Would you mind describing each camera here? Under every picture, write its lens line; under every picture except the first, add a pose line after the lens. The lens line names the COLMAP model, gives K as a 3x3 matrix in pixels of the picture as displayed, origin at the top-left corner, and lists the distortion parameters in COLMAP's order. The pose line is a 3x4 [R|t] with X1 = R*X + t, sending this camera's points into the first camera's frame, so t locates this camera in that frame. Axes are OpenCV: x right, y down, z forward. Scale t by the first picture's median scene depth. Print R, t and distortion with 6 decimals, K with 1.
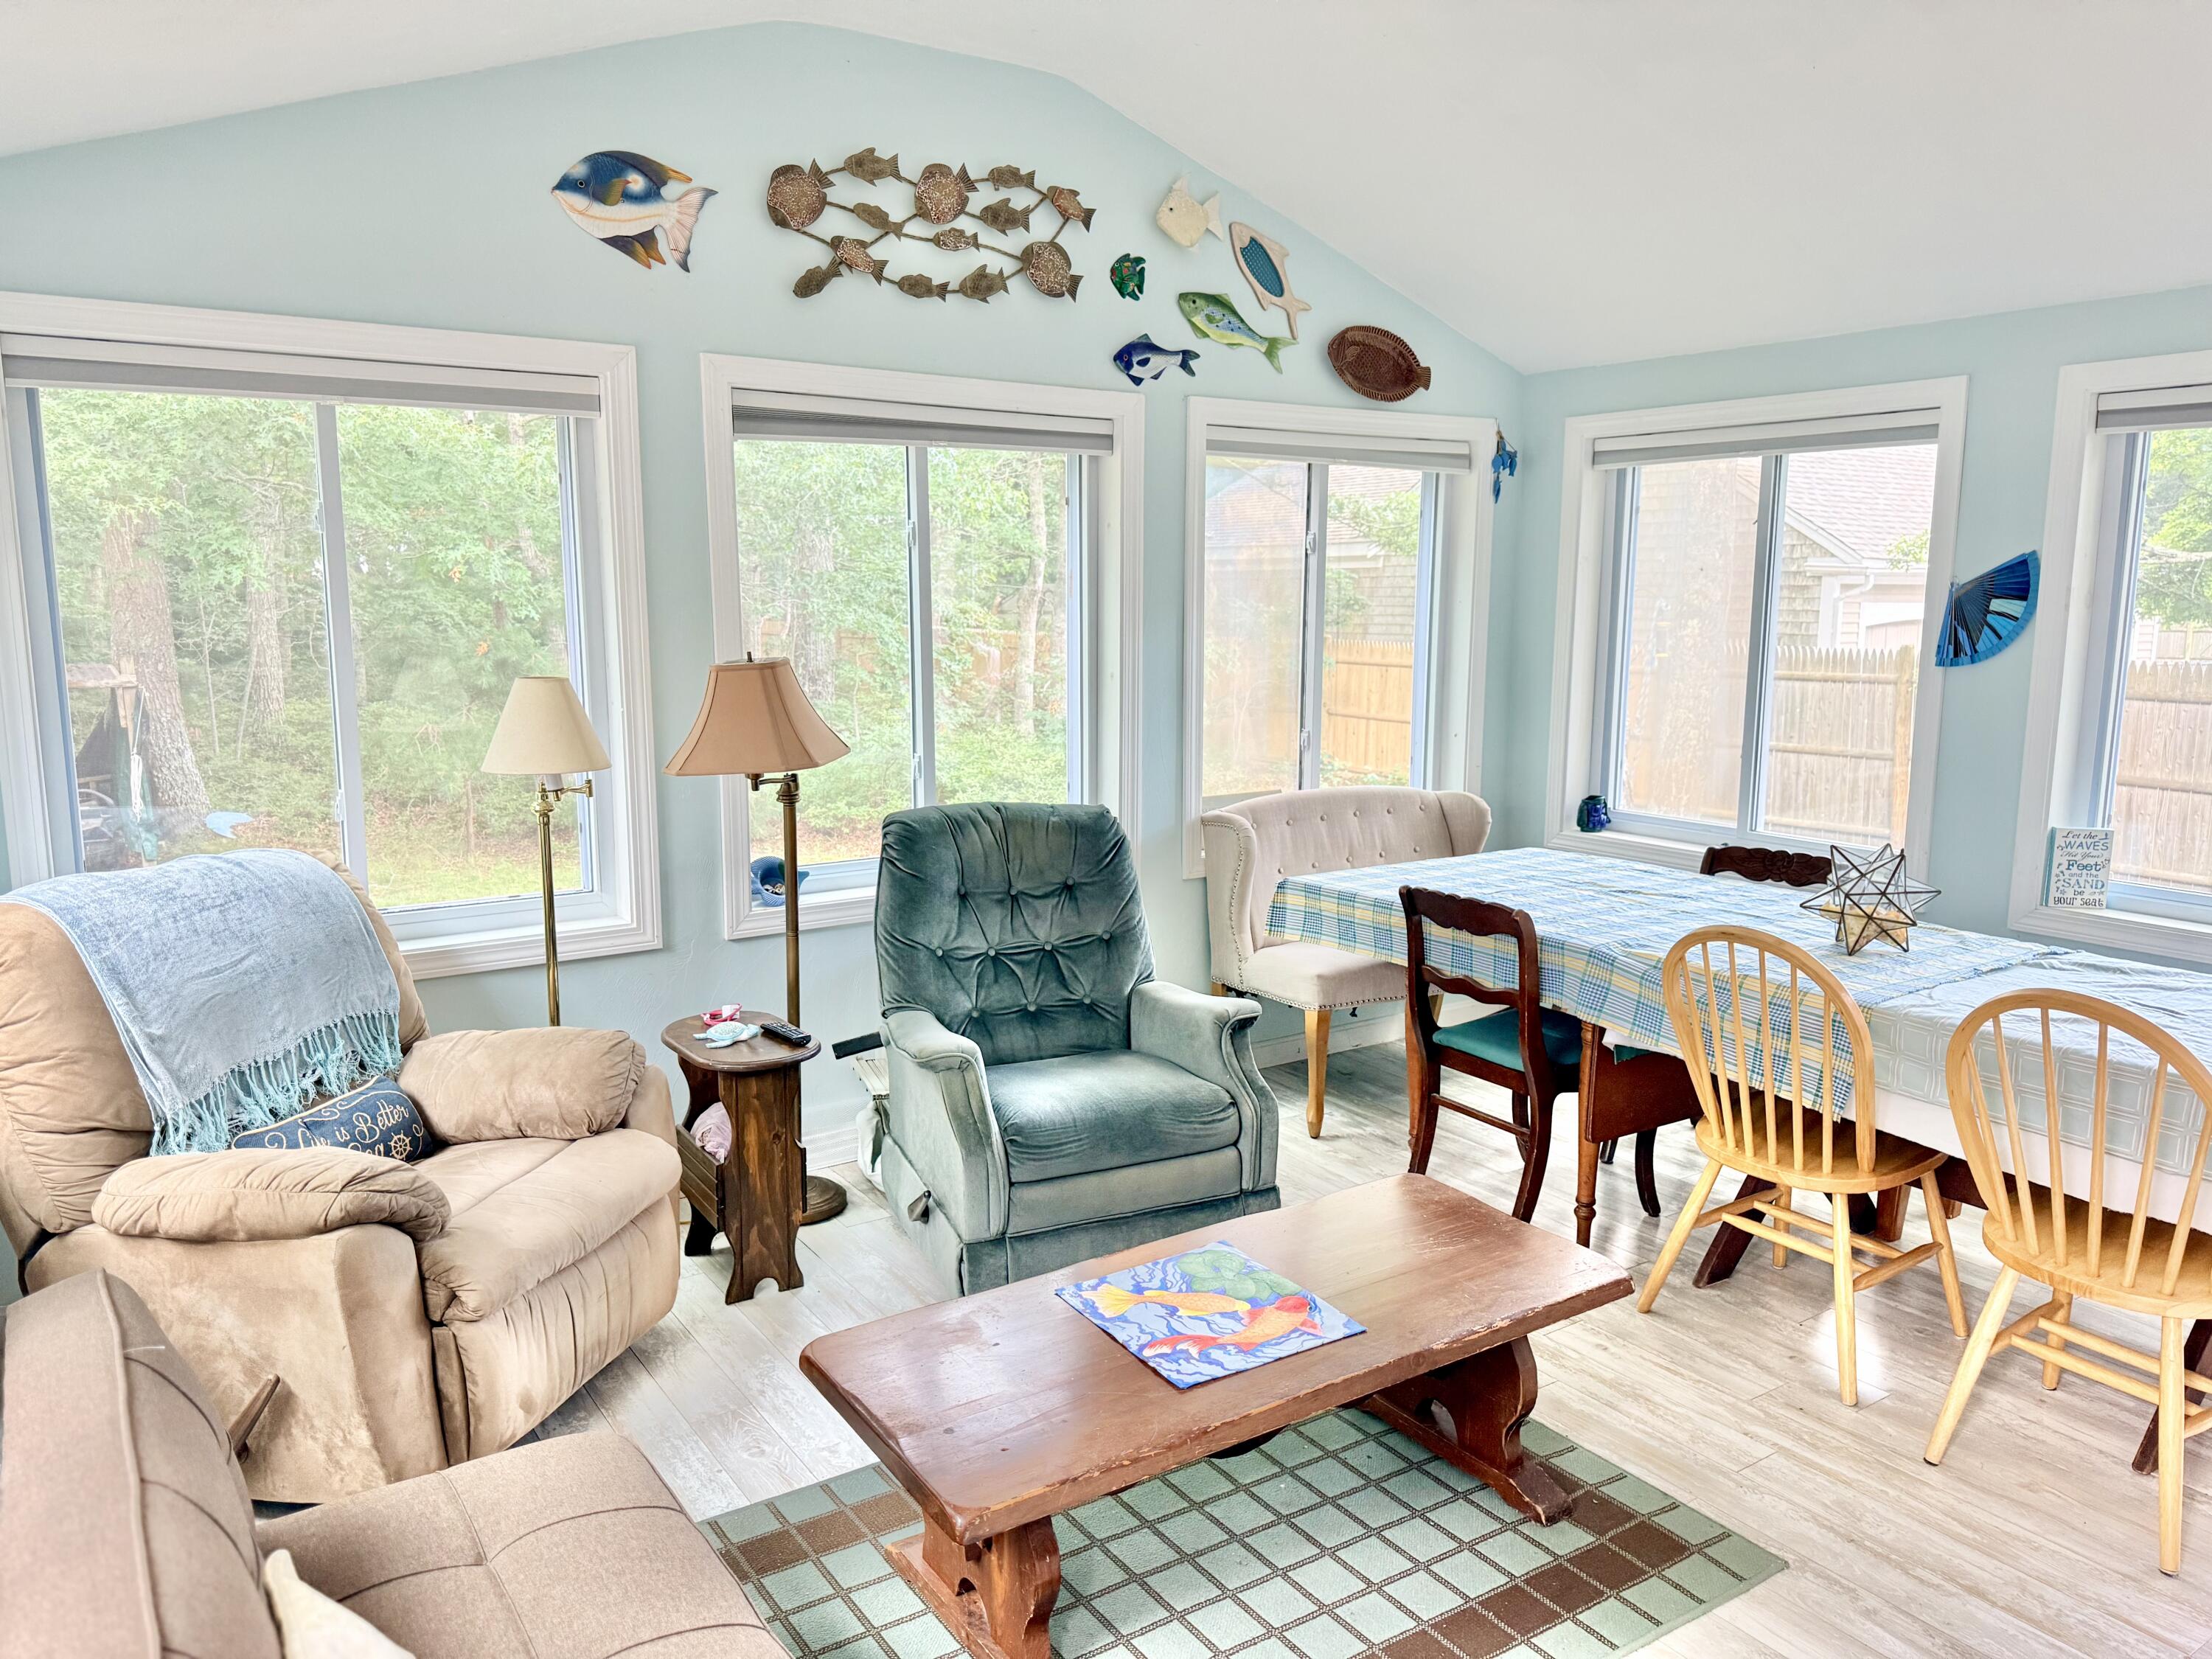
lens RADIAL K [[1589.1, 0, 1115.9], [0, 1589.1, 830.5], [0, 0, 1]] dist [0.066317, -0.072033]
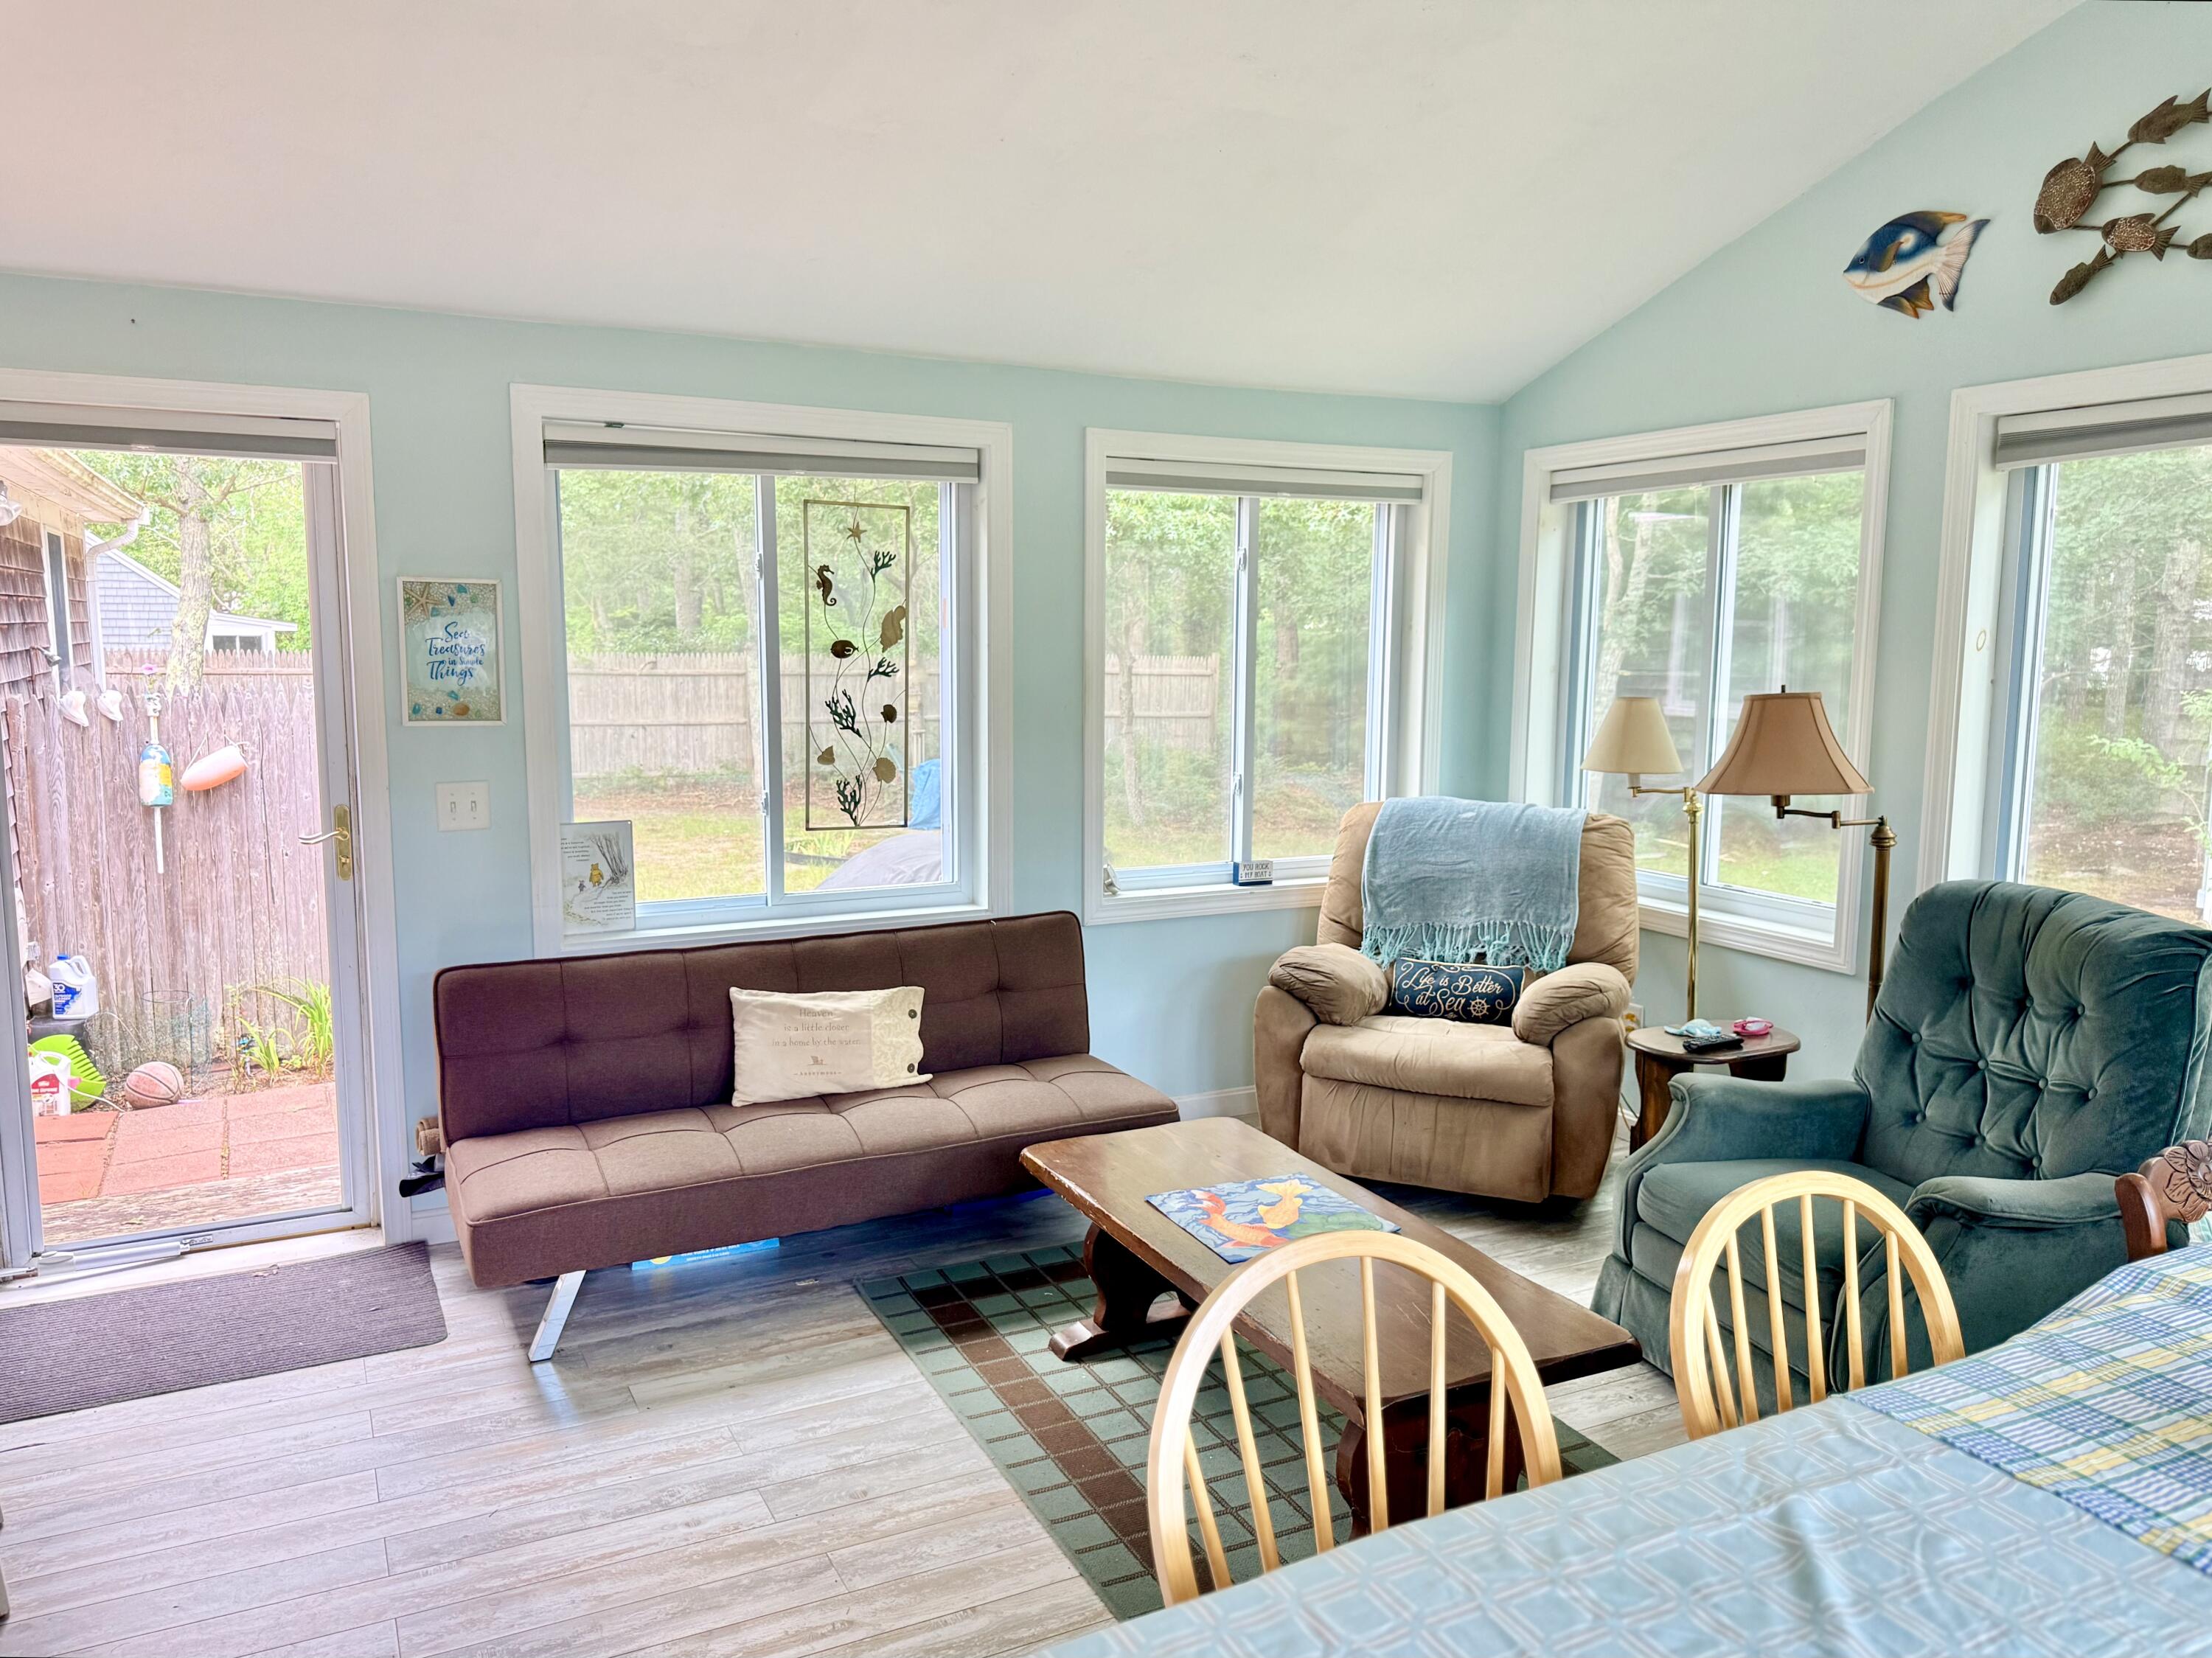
lens RADIAL K [[1589.0, 0, 1077.0], [0, 1589.0, 821.2], [0, 0, 1]] dist [0.066317, -0.072033]
pose [[-0.150425, 0.113086, -0.982132, 0.766296], [-0.156144, 0.978249, 0.136554, -0.082971], [0.976213, 0.173895, -0.129495, 0.603143]]
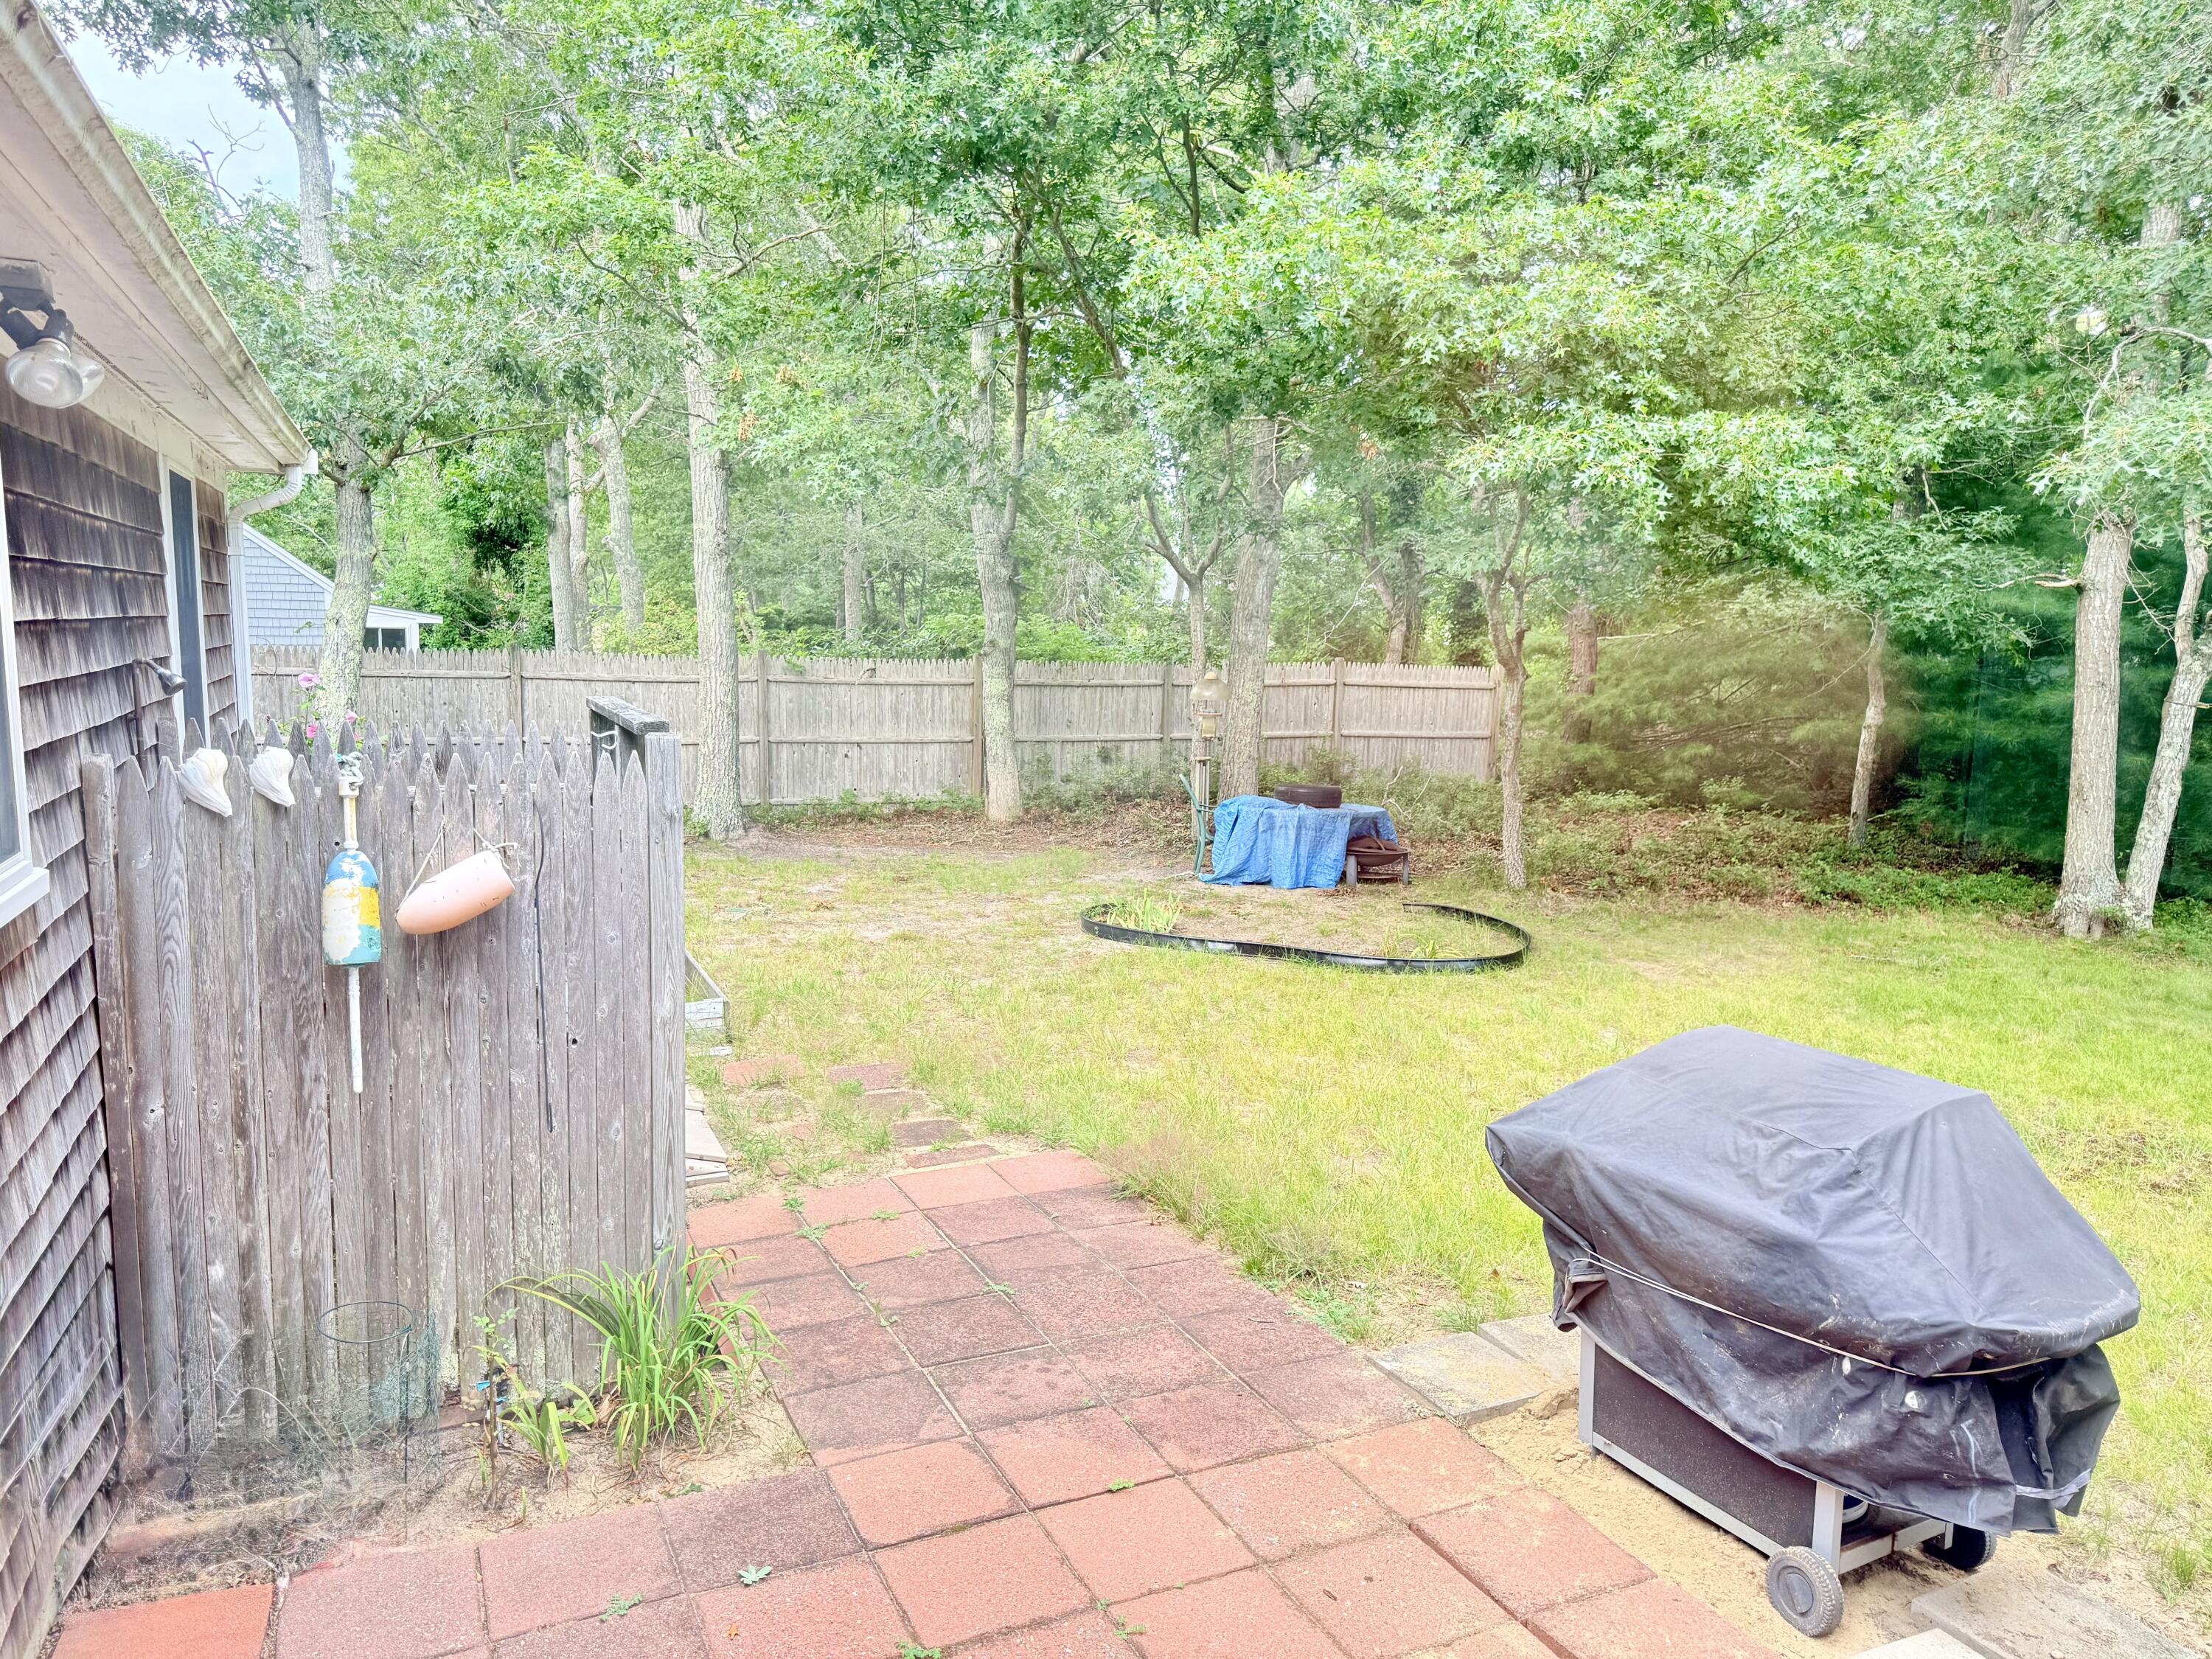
lens RADIAL K [[1589.1, 0, 1096.3], [0, 1589.1, 830.4], [0, 0, 1]] dist [0.066317, -0.072033]
pose [[-0.203345, 0.115059, -0.972323, 0.580210], [-0.168296, 0.974183, 0.150476, -0.061063], [0.964535, 0.194237, -0.178732, 0.446965]]
